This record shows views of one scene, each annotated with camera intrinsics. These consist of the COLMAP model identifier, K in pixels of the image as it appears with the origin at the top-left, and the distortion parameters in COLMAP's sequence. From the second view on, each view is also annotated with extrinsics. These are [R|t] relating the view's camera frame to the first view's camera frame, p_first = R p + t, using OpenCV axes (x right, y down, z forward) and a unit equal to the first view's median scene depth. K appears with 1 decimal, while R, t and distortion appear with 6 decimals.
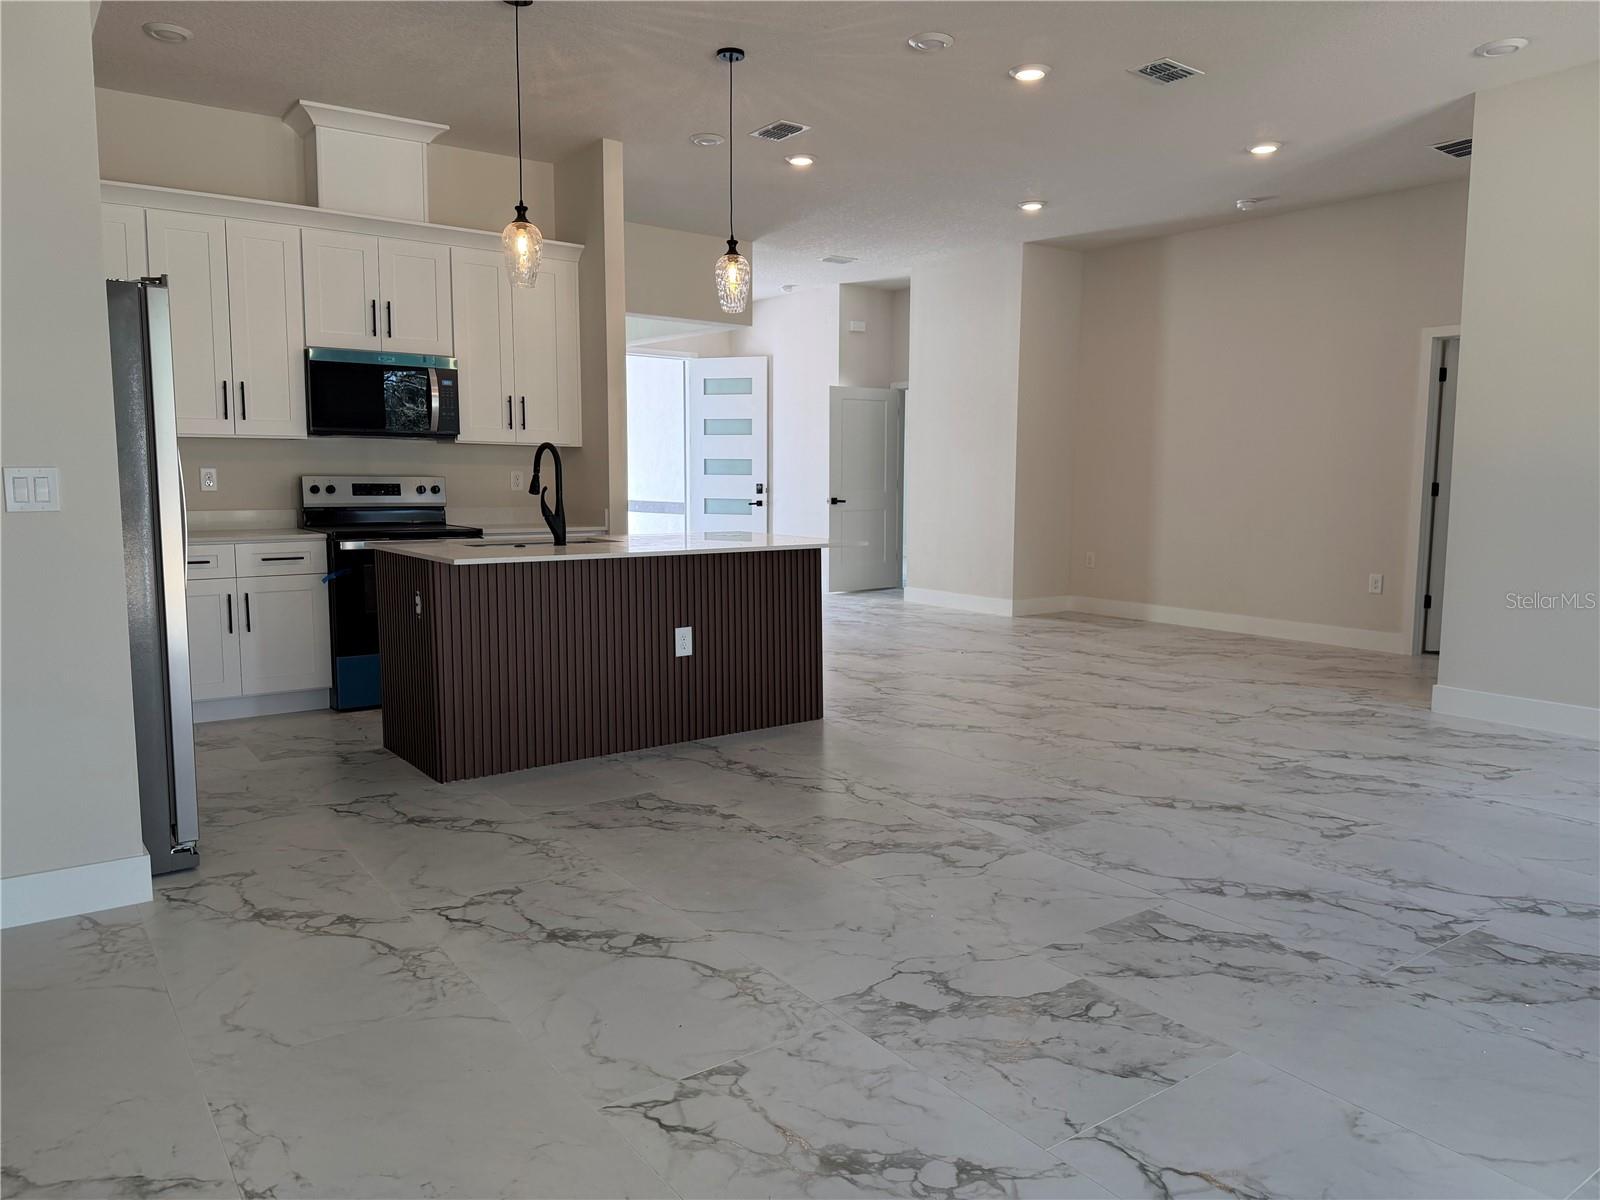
lens RADIAL K [[1107.0, 0, 794.8], [0, 1107.0, 608.2], [0, 0, 1]] dist [0.047258, -0.054996]
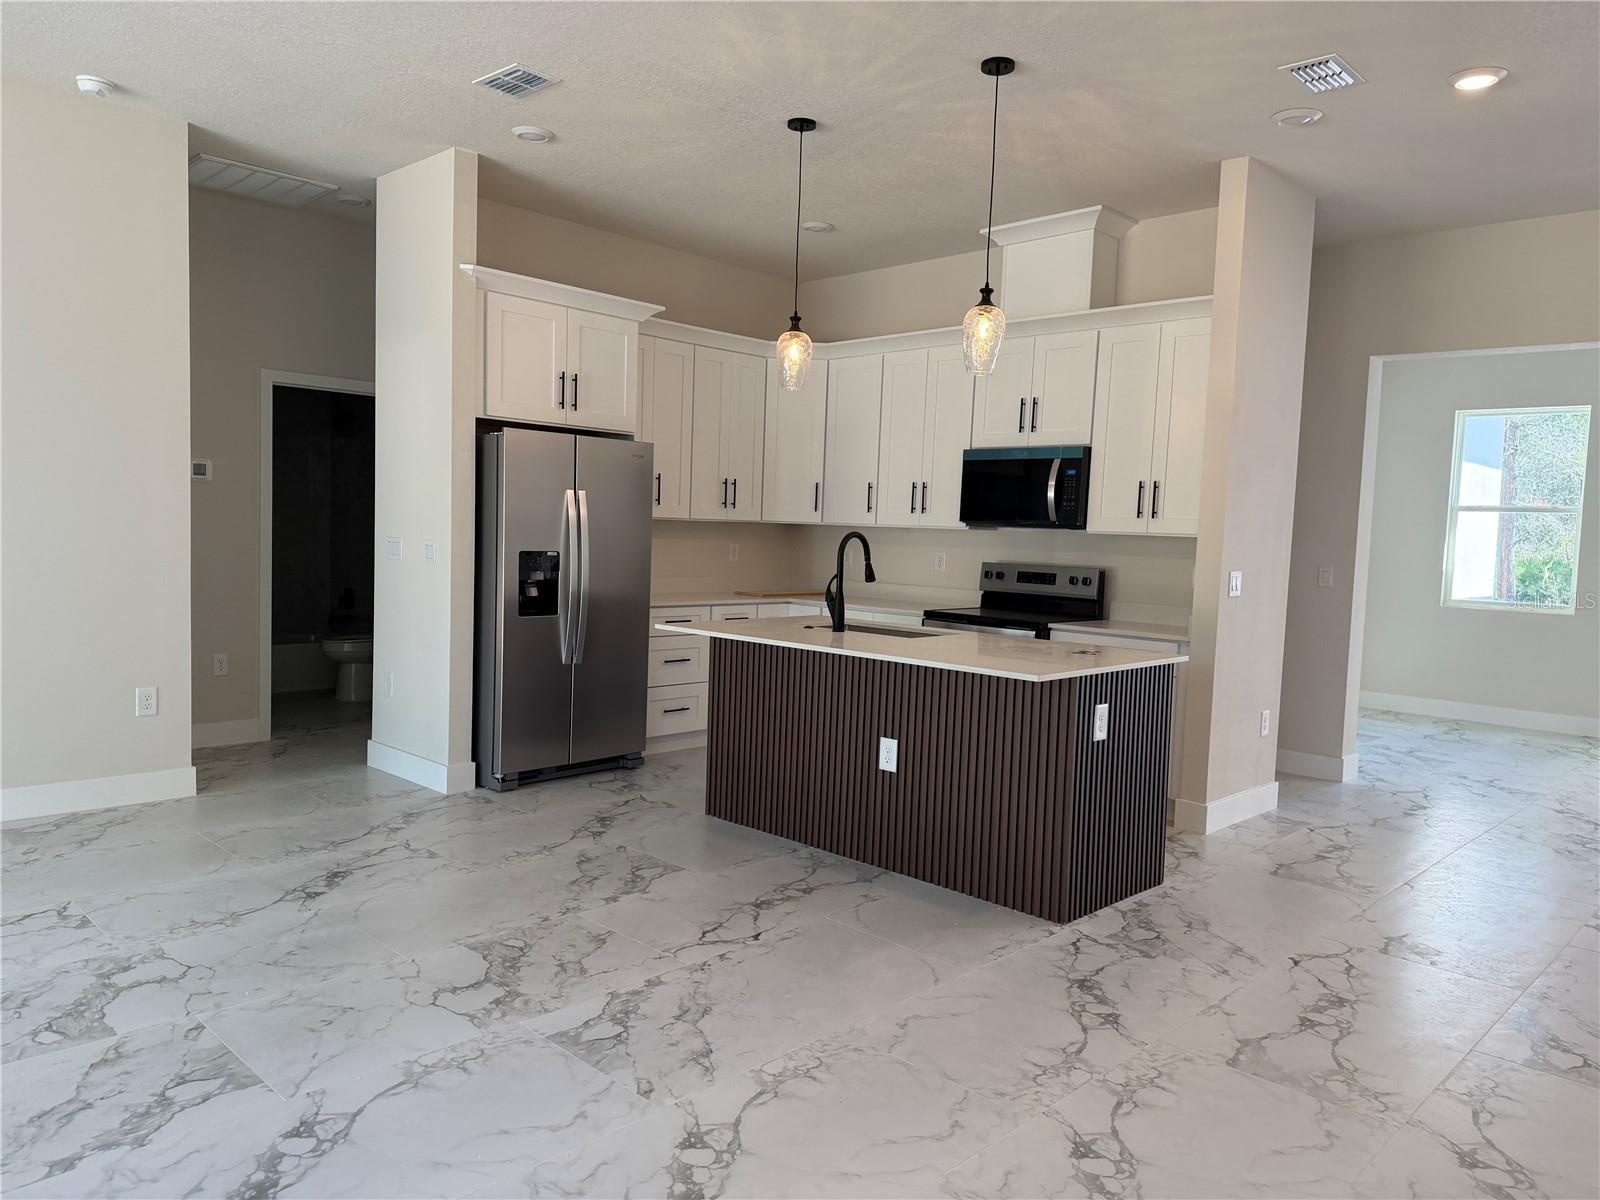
lens RADIAL K [[1107.0, 0, 785.2], [0, 1107.0, 608.2], [0, 0, 1]] dist [0.047258, -0.054996]
pose [[0.171599, 0.072114, -0.982524, 0.912988], [-0.151554, 0.987378, 0.046001, -0.139107], [0.973440, 0.141012, 0.180362, 0.907545]]
